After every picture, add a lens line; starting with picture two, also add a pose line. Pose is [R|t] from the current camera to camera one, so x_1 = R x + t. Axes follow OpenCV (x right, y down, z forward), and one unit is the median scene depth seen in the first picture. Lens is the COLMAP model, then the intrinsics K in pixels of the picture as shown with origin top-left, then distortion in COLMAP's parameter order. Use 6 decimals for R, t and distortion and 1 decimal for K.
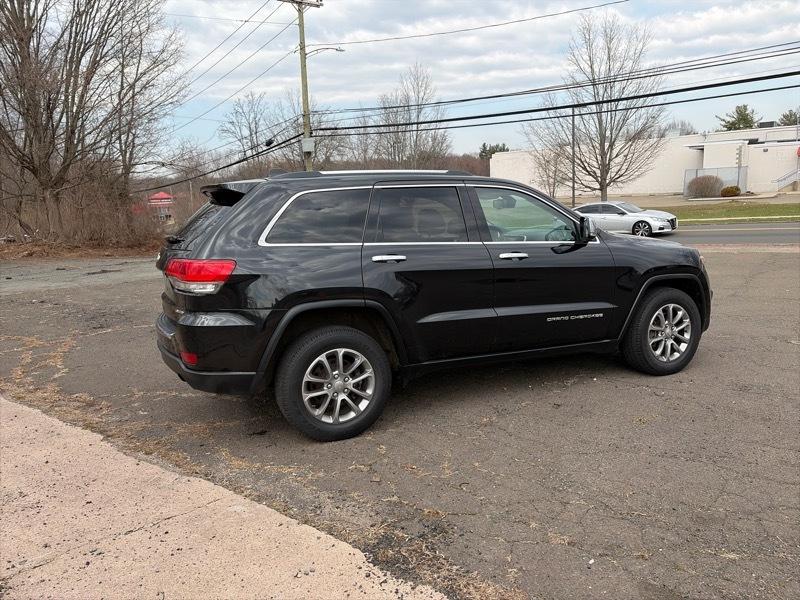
lens RADIAL K [[600.8, 0, 402.7], [0, 600.8, 296.3], [0, 0, 1]] dist [0.043782, -0.033719]
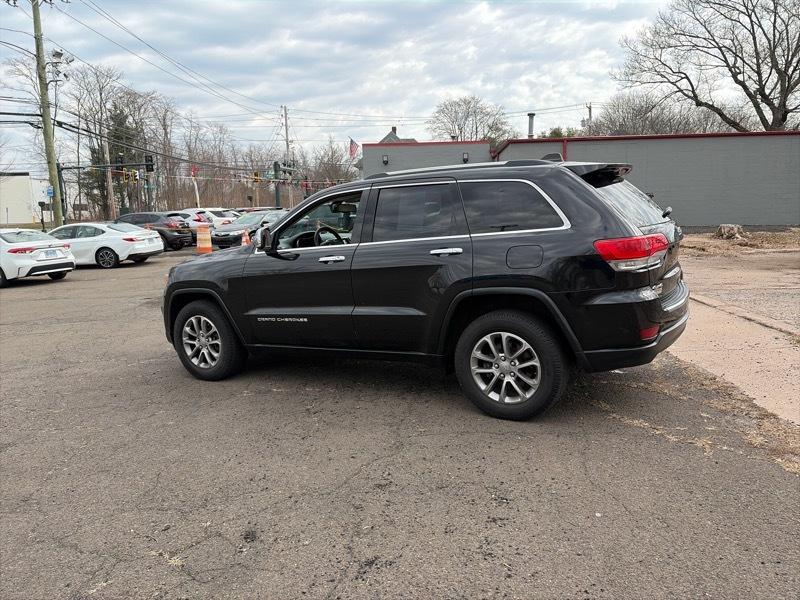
lens RADIAL K [[600.8, 0, 405.8], [0, 600.8, 297.5], [0, 0, 1]] dist [0.043782, -0.033719]
pose [[-0.579001, -0.055307, 0.813449, -0.924251], [0.193607, 0.959833, 0.203067, -0.238215], [-0.792006, 0.275066, -0.545037, 1.863681]]
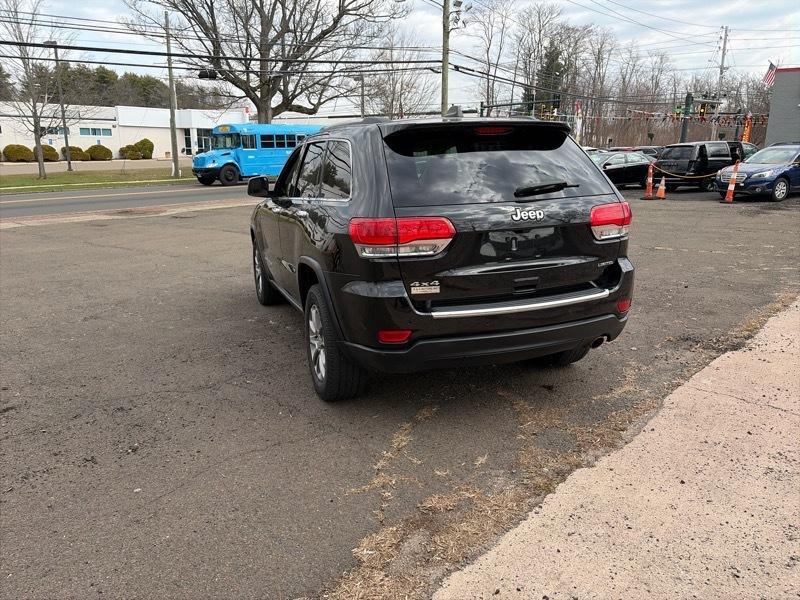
lens RADIAL K [[600.8, 0, 405.5], [0, 600.8, 299.2], [0, 0, 1]] dist [0.043782, -0.033719]
pose [[0.069721, -0.192346, 0.978847, -1.106170], [0.163938, 0.970104, 0.178951, -0.115426], [-0.984004, 0.147994, 0.099169, 1.048019]]
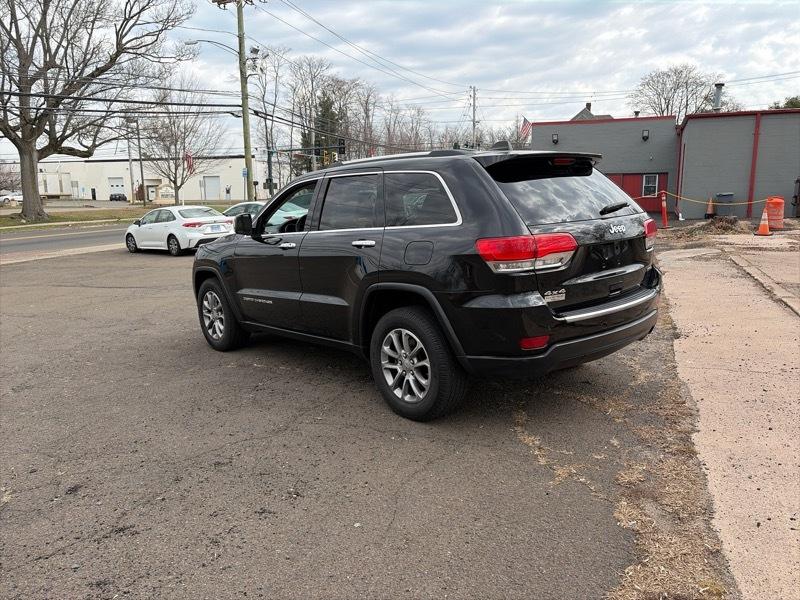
lens RADIAL K [[600.8, 0, 406.6], [0, 600.8, 296.6], [0, 0, 1]] dist [0.043782, -0.033719]
pose [[-0.293841, -0.110024, 0.949501, -1.109014], [0.192482, 0.966193, 0.171526, -0.171128], [-0.936274, 0.233163, -0.262729, 1.480678]]
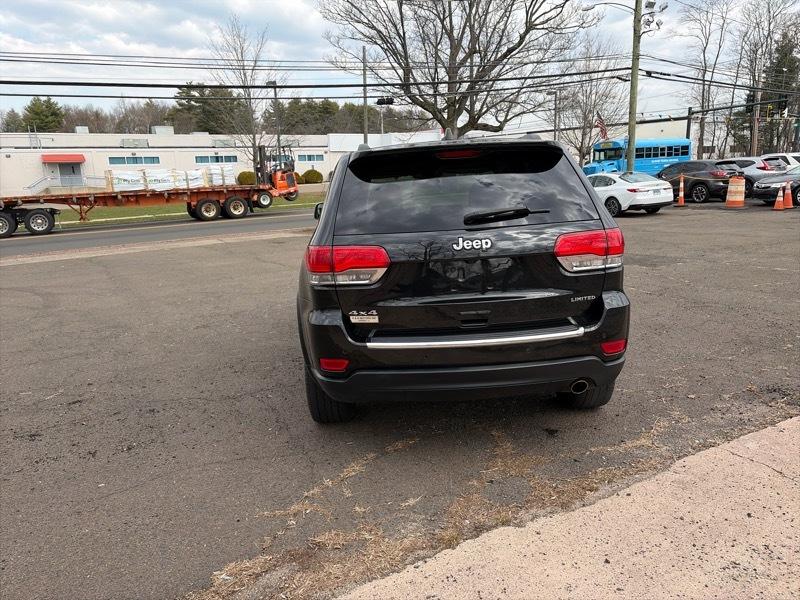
lens RADIAL K [[600.8, 0, 405.4], [0, 600.8, 302.9], [0, 0, 1]] dist [0.043782, -0.033719]
pose [[0.384182, -0.164112, 0.908555, -1.021306], [0.168551, 0.980004, 0.105746, -0.080243], [-0.907742, 0.112512, 0.404161, 0.772078]]
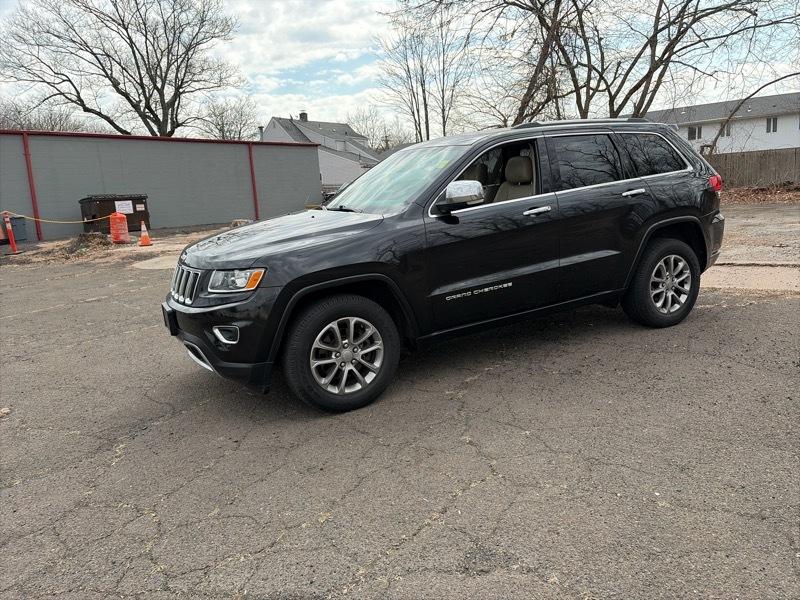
lens RADIAL K [[600.8, 0, 404.0], [0, 600.8, 296.0], [0, 0, 1]] dist [0.043782, -0.033719]
pose [[-0.992348, 0.120257, -0.027985, 0.268295], [0.103666, 0.934614, 0.340222, -0.340647], [0.067069, 0.334717, -0.939929, 2.325328]]
